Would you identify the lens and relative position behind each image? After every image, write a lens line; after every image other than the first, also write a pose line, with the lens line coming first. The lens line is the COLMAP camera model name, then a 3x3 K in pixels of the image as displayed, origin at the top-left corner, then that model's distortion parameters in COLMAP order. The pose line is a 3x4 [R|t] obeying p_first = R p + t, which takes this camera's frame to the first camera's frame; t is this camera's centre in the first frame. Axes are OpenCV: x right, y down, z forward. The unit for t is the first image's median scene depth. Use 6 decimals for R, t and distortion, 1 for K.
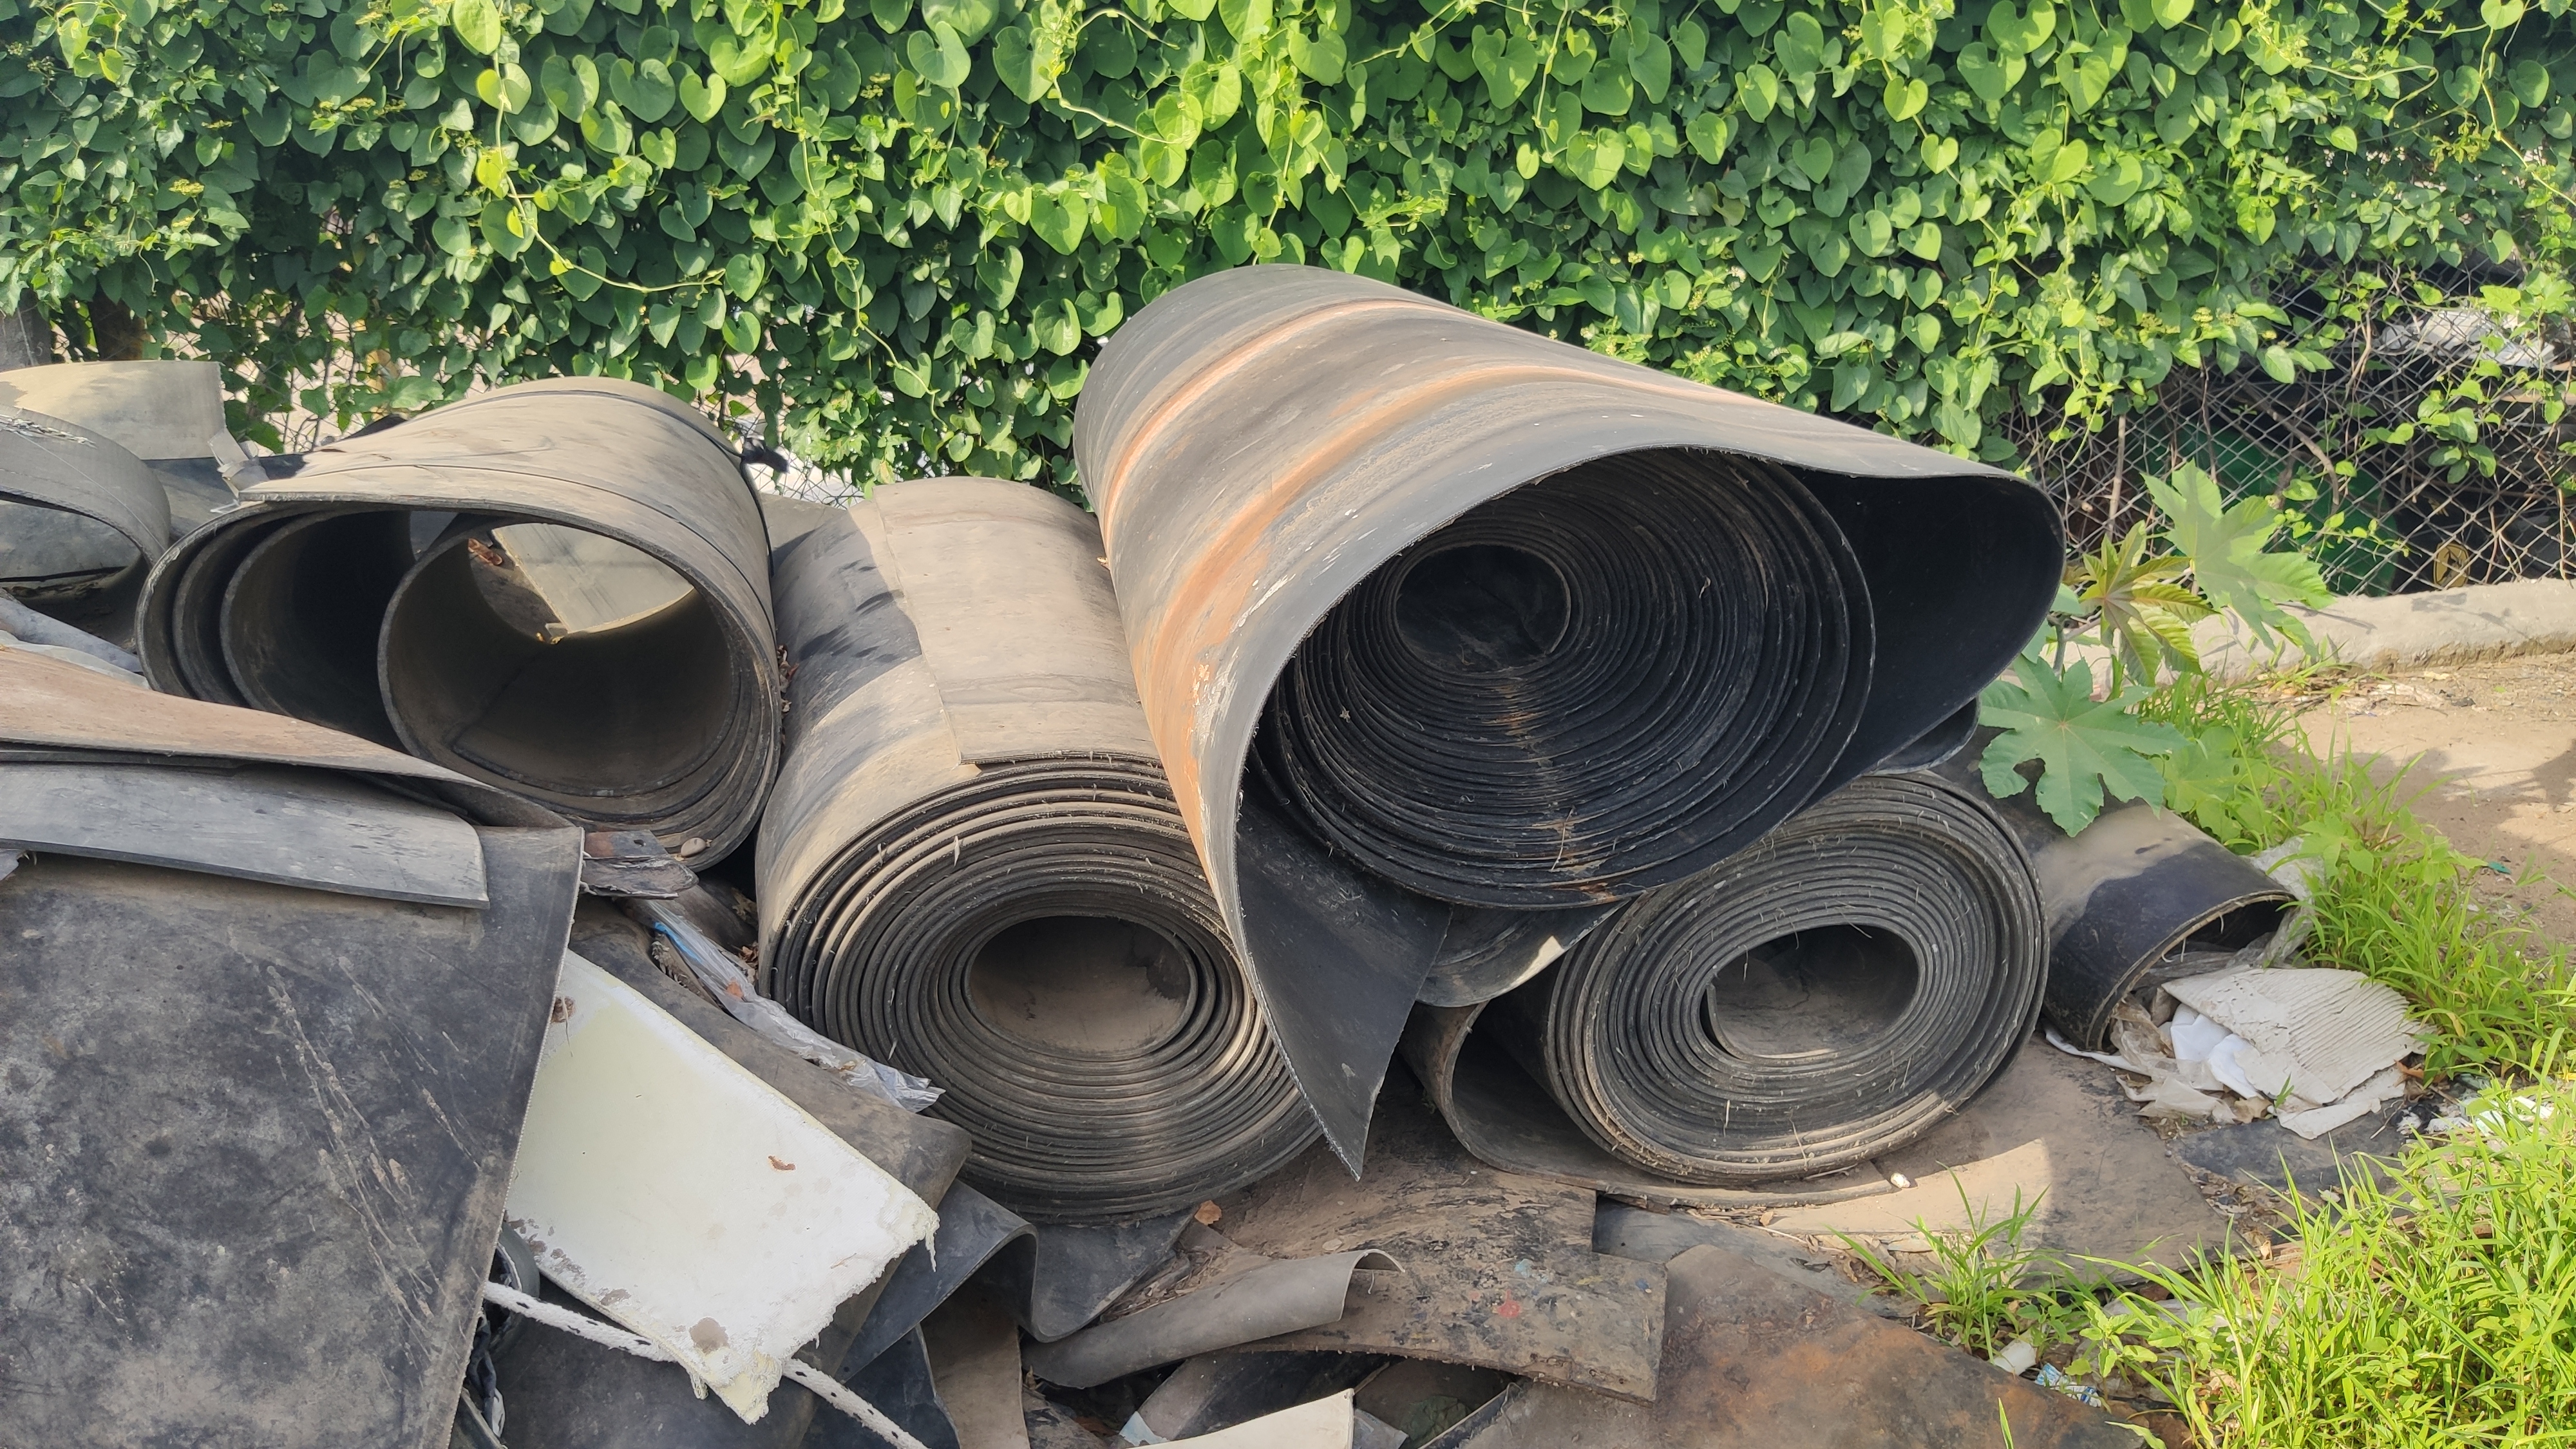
lens RADIAL K [[2001.7, 0, 1288.0], [0, 2001.7, 724.5], [0, 0, 1]] dist [-0.002379, -0.010953]
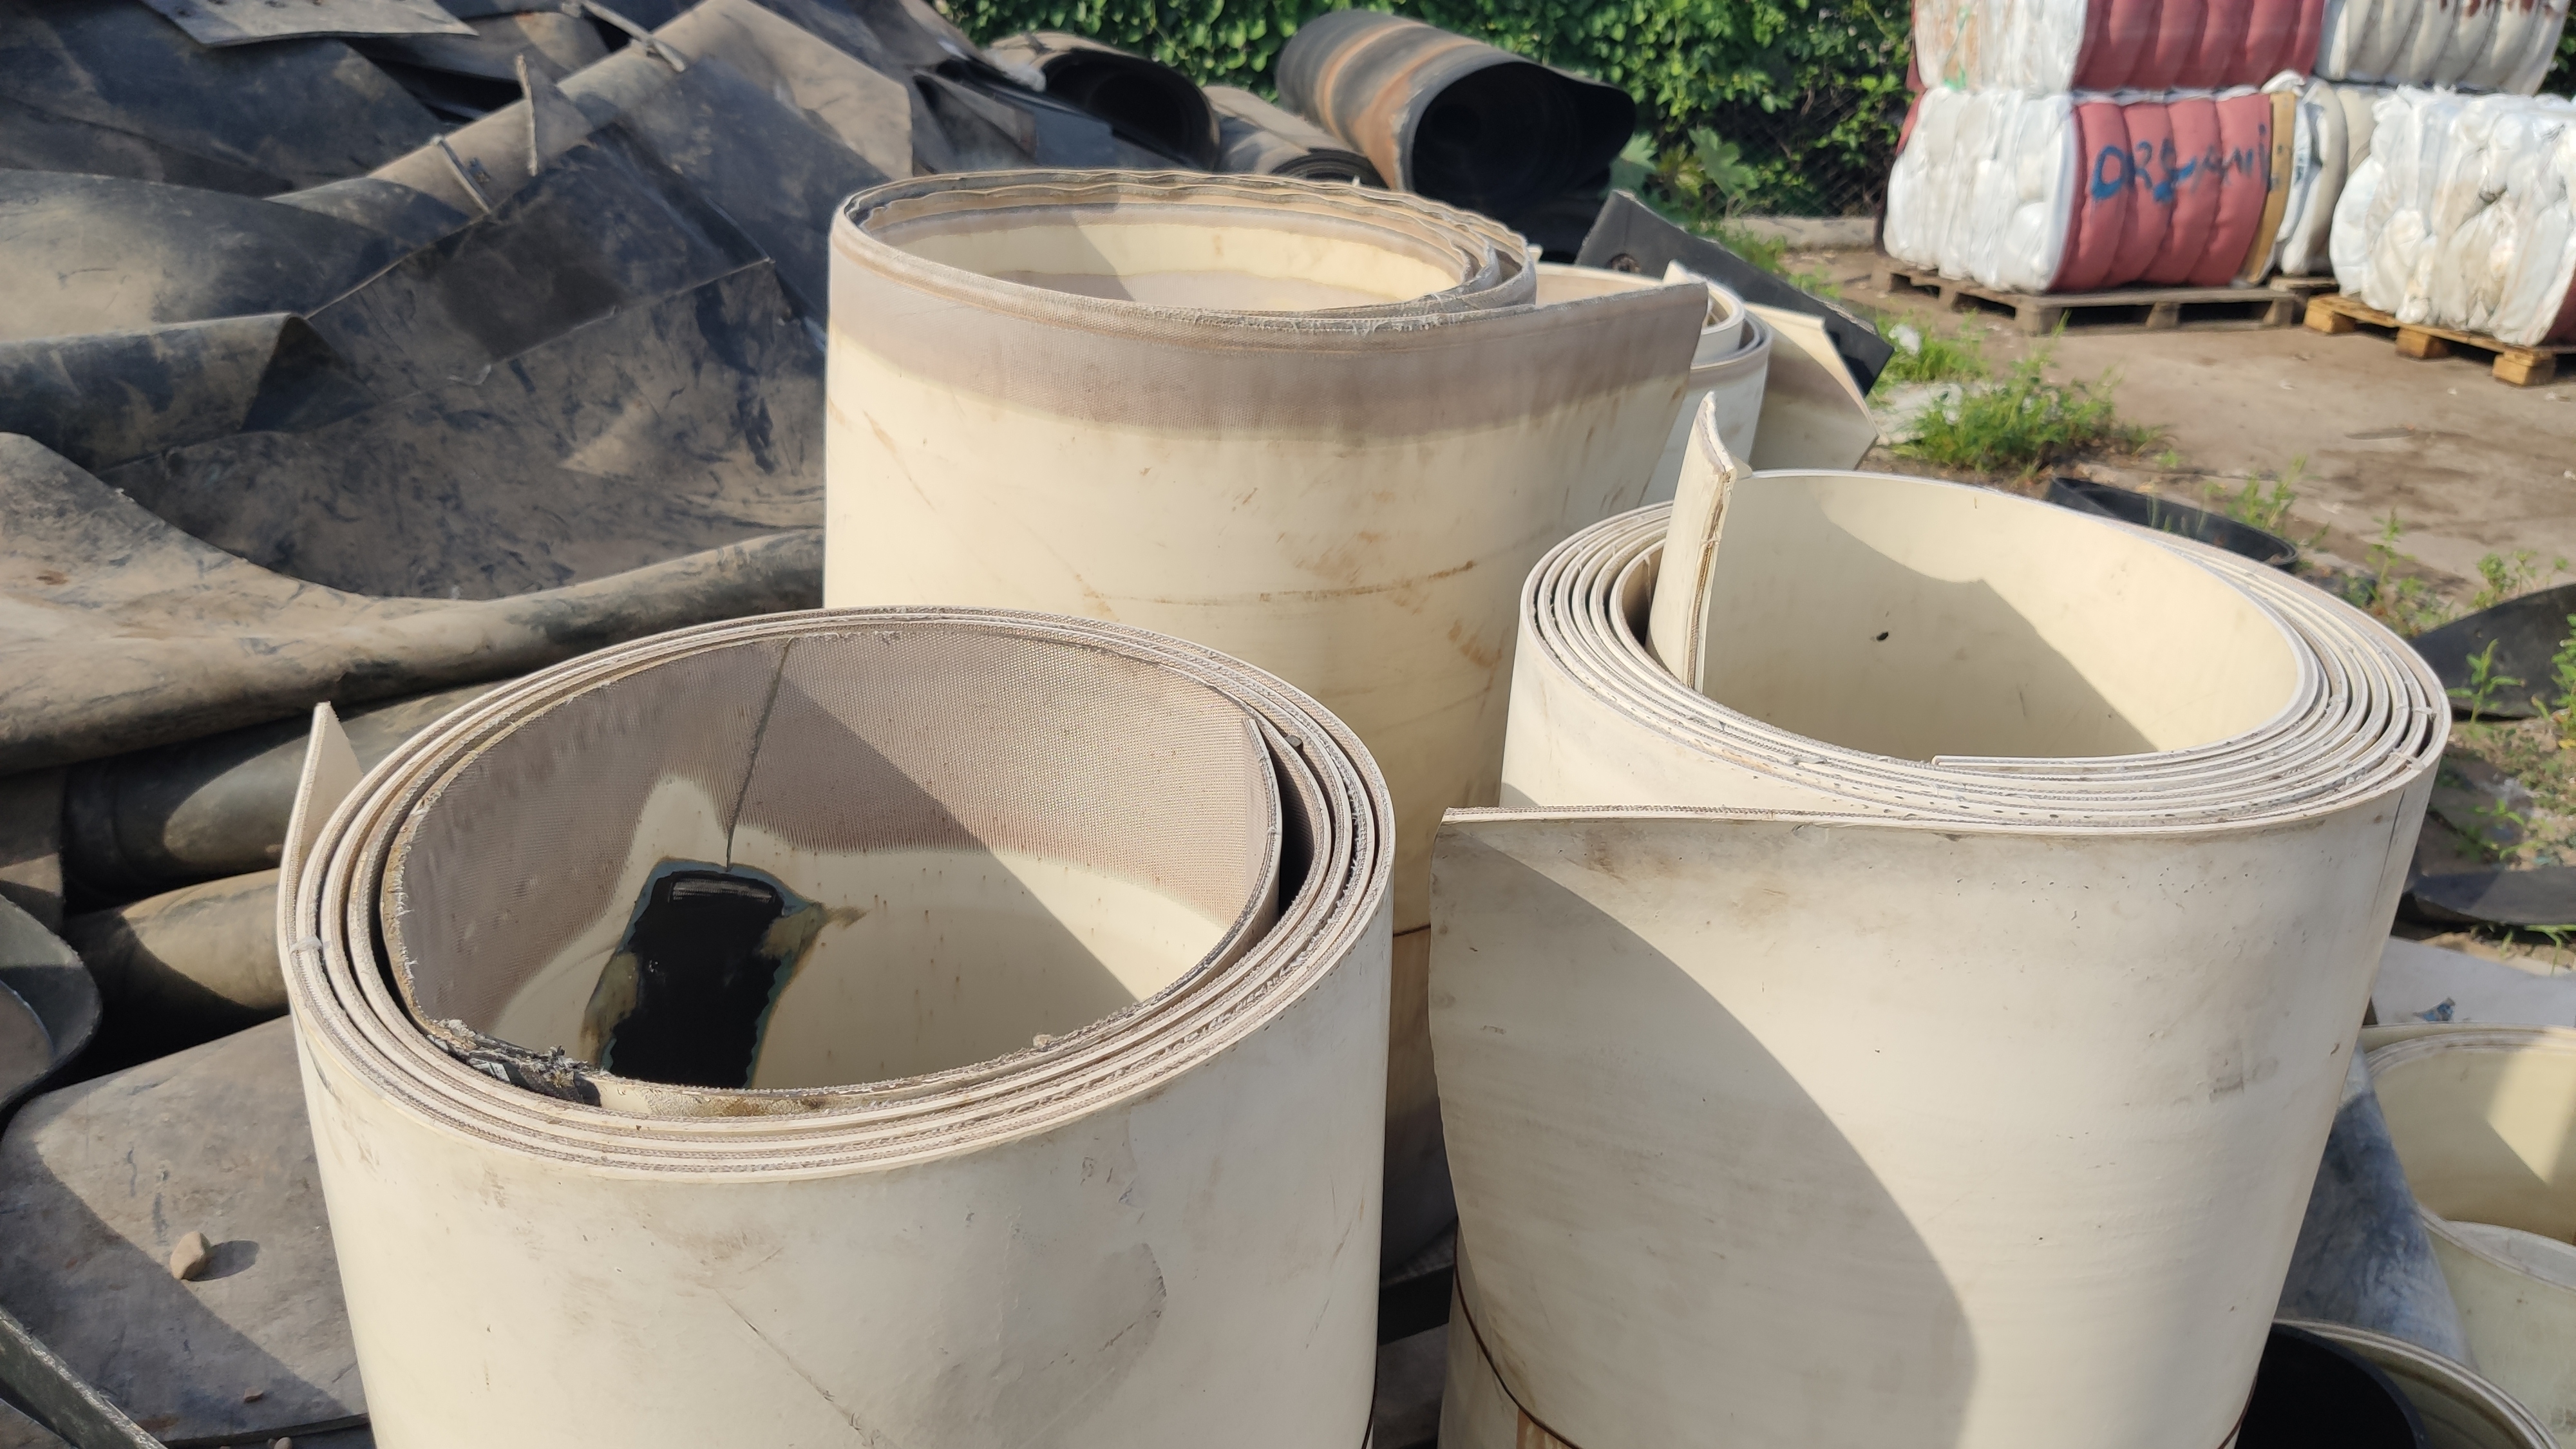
lens RADIAL K [[2033.2, 0, 1346.5], [0, 2033.2, 760.9], [0, 0, 1]] dist [0.027375, -0.057307]
pose [[0.986336, 0.036010, 0.160764, -0.336562], [-0.051278, 0.994452, 0.091852, 0.398640], [-0.156564, -0.098840, 0.982710, -1.350455]]
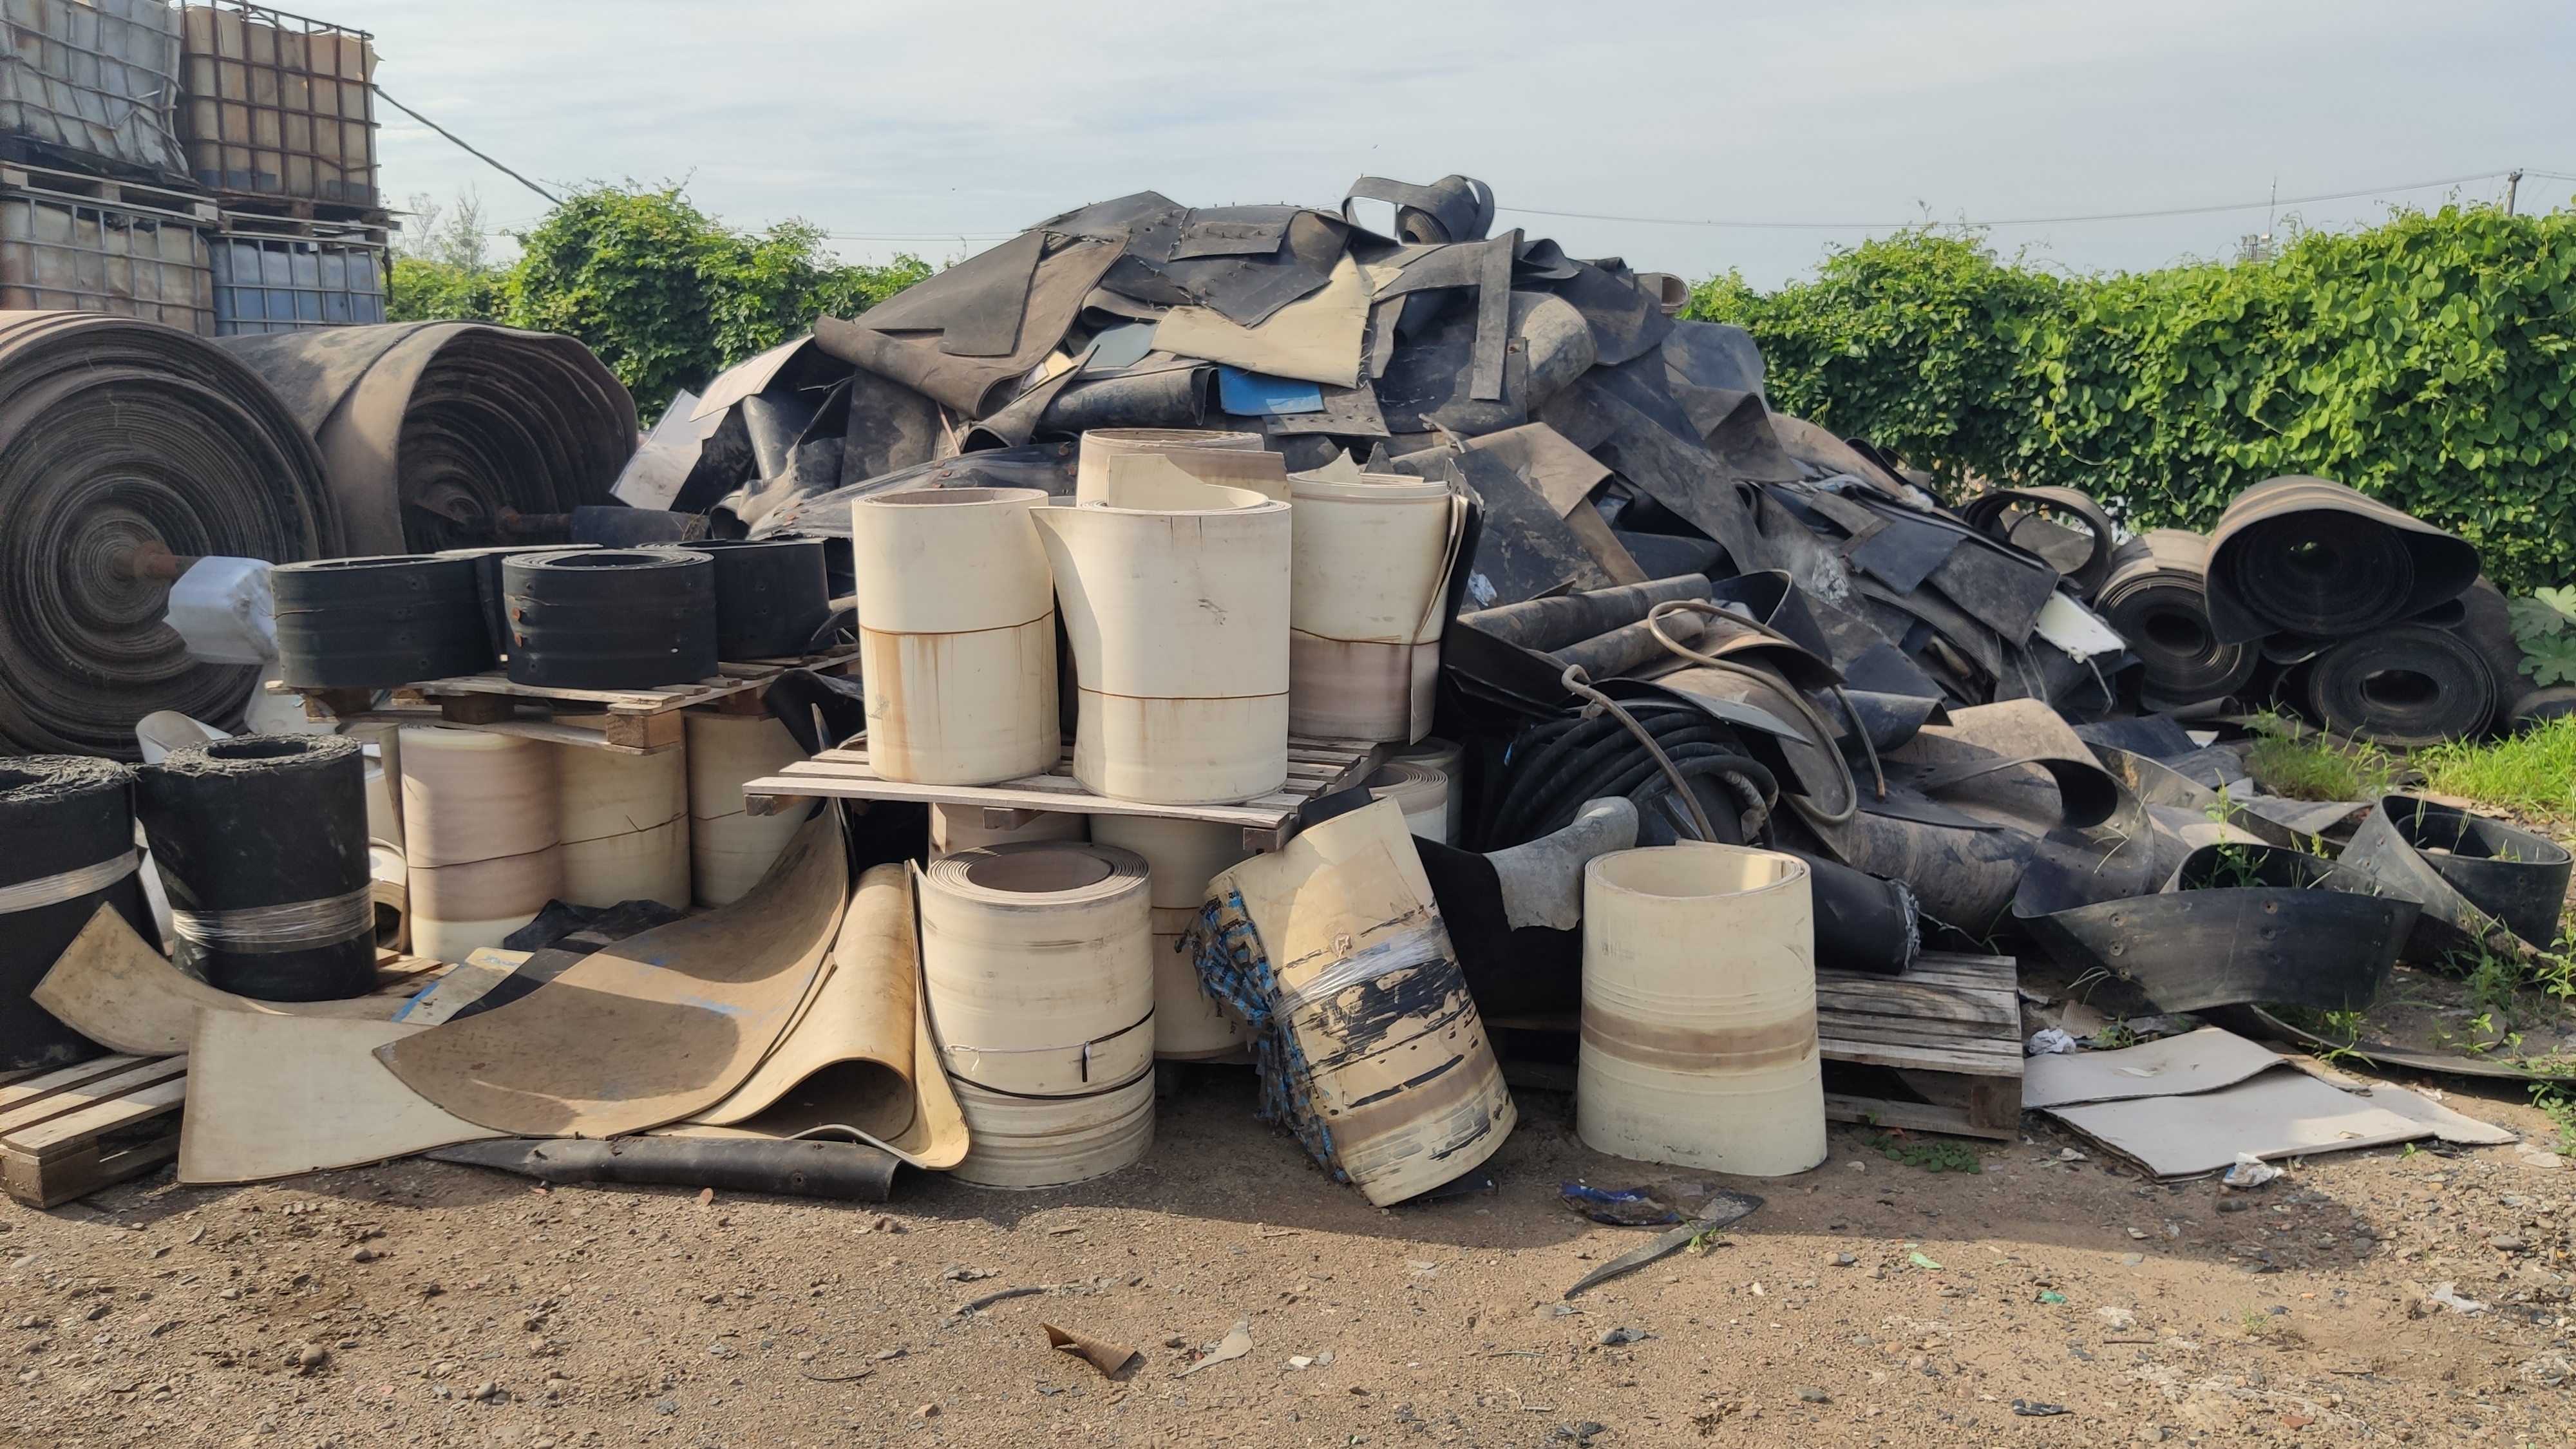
lens RADIAL K [[2007.8, 0, 1265.4], [0, 2007.8, 722.5], [0, 0, 1]] dist [0.021386, -0.036702]
pose [[0.787709, 0.189389, -0.586214, 0.515717], [-0.256368, 0.966037, -0.032388, 0.538830], [0.560170, 0.175798, 0.809509, -1.948027]]
